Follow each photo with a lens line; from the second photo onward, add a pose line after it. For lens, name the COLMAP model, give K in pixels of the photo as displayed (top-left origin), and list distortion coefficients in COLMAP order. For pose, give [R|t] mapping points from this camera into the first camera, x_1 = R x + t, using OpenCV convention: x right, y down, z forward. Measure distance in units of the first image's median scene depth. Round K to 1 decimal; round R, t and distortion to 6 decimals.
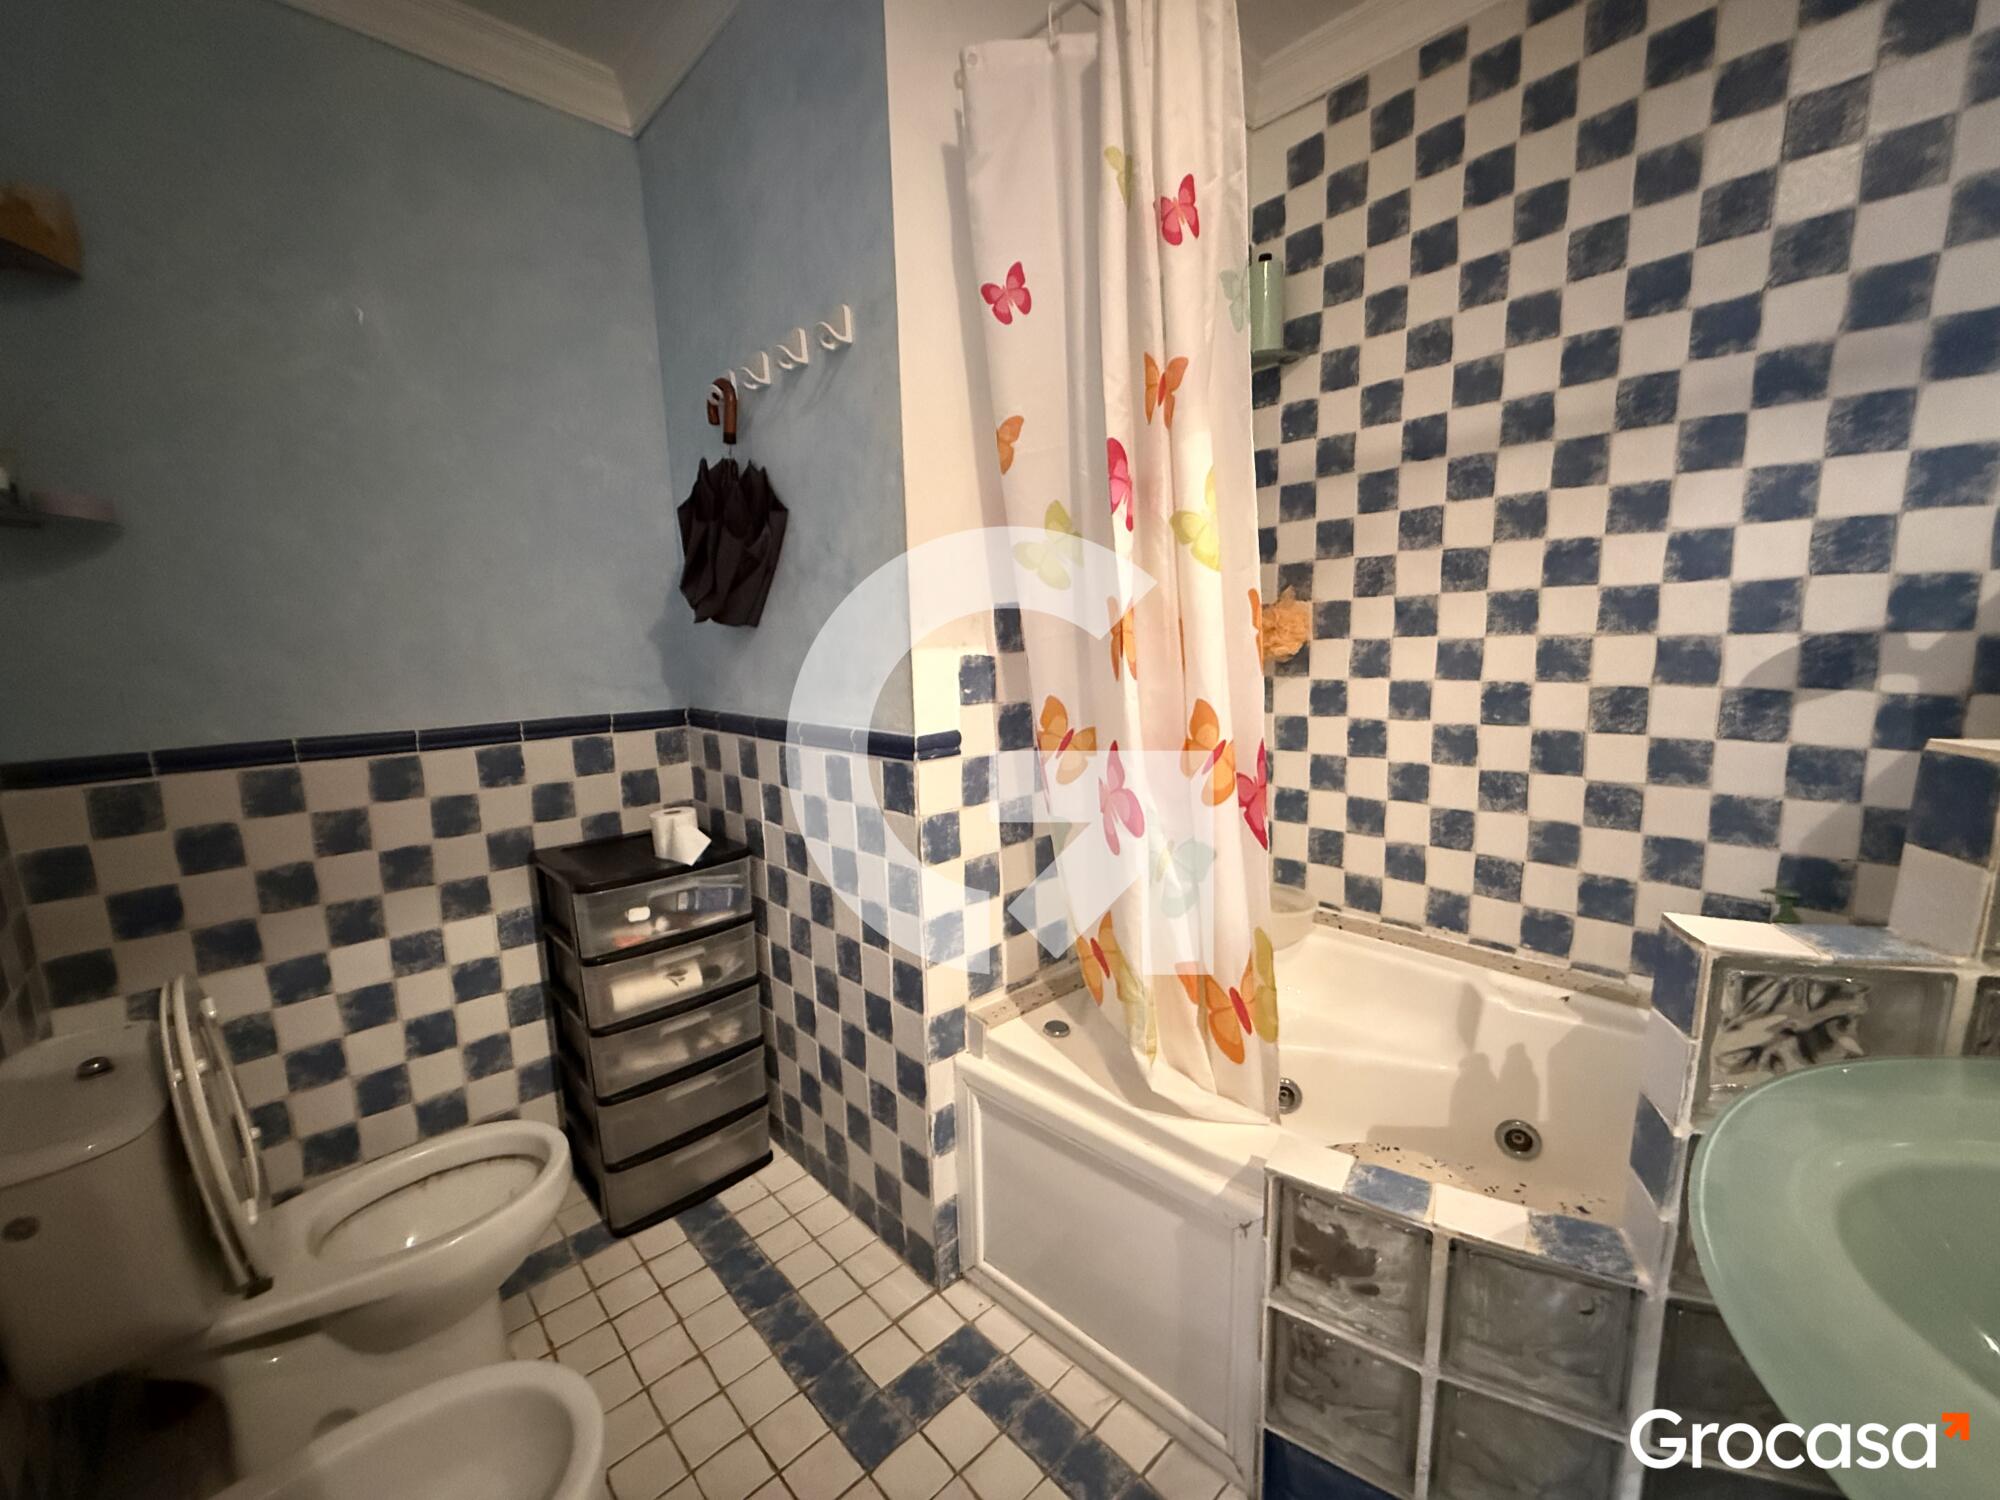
lens RADIAL K [[797.6, 0, 993.8], [0, 797.6, 755.6], [0, 0, 1]] dist [0.000072, 0.000116]
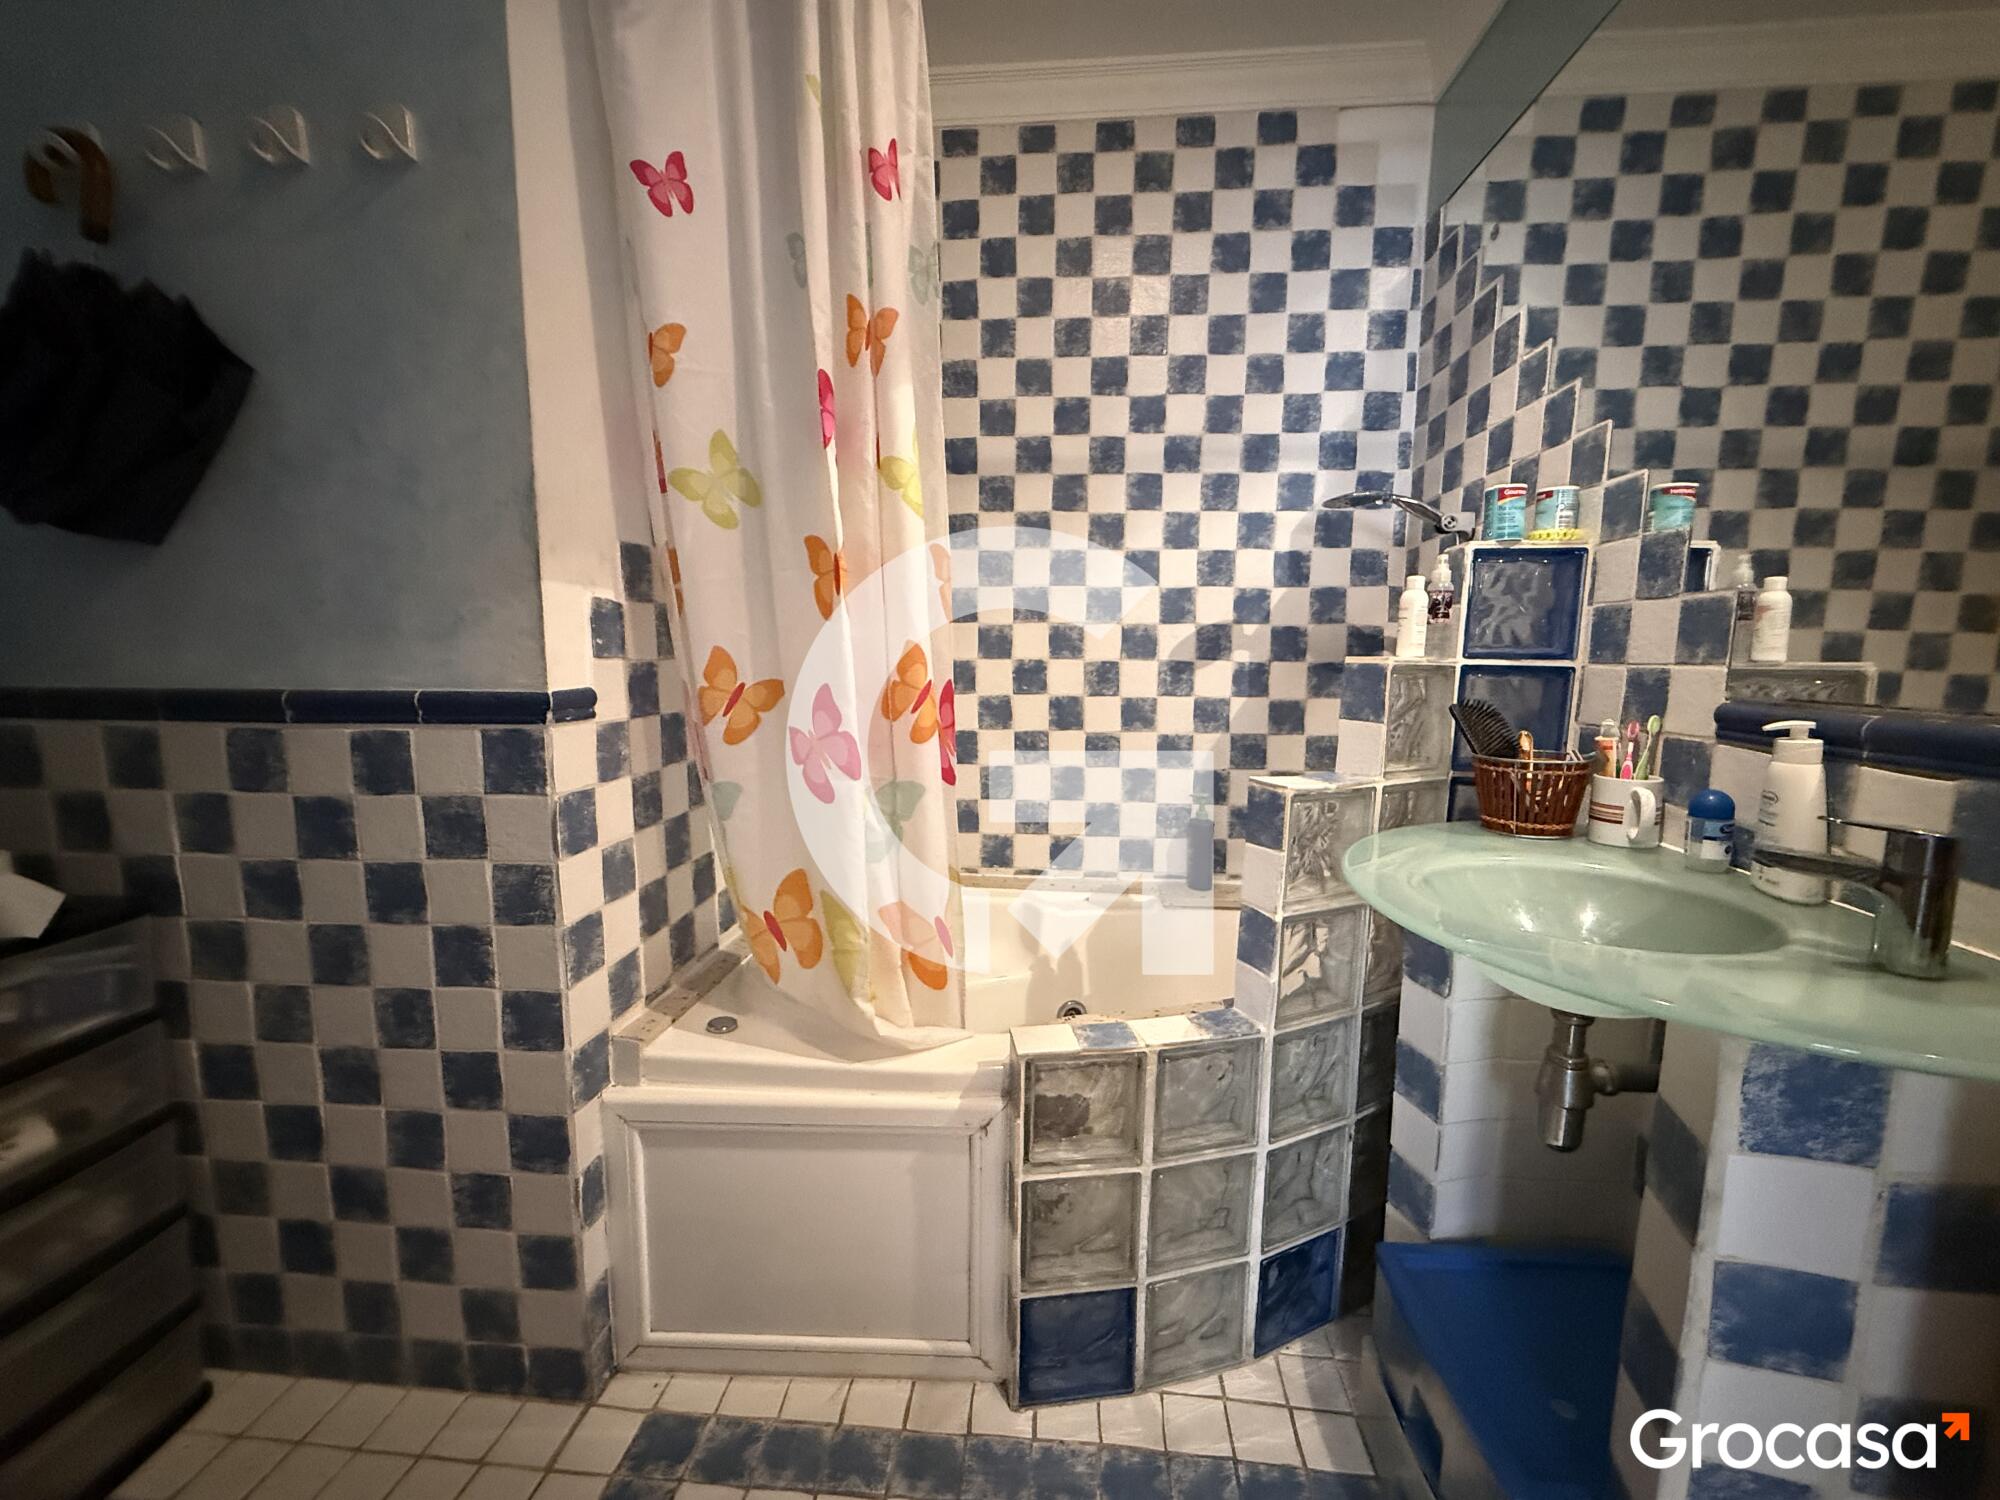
lens RADIAL K [[797.6, 0, 996.1], [0, 797.6, 755.7], [0, 0, 1]] dist [0.000072, 0.000116]
pose [[0.745166, -0.052084, 0.664841, -0.272832], [0.078031, 0.996907, -0.009359, 0.074688], [-0.662298, 0.058852, 0.746926, 0.113062]]
